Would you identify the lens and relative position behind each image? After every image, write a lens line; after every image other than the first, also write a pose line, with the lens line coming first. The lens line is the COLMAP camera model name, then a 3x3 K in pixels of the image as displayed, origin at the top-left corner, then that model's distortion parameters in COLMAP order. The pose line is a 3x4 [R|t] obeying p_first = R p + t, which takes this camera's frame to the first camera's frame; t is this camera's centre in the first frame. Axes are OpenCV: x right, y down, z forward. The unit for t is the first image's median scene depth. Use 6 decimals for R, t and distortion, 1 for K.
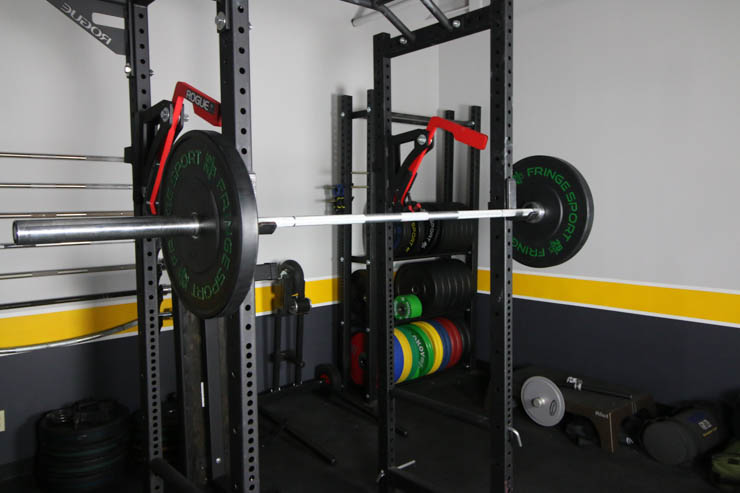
lens RADIAL K [[580.4, 0, 369.3], [0, 580.4, 241.3], [0, 0, 1]] dist [0.011440, -0.012435]
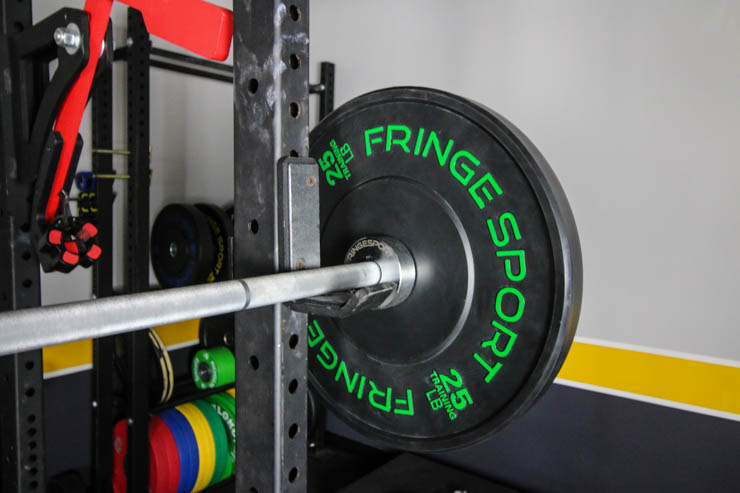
lens RADIAL K [[580.4, 0, 369.1], [0, 580.4, 248.4], [0, 0, 1]] dist [0.011440, -0.012435]
pose [[0.980565, 0.004847, 0.196136, 0.220304], [-0.009504, 0.999695, 0.022809, -0.071165], [-0.195965, -0.024230, 0.980311, 0.714325]]
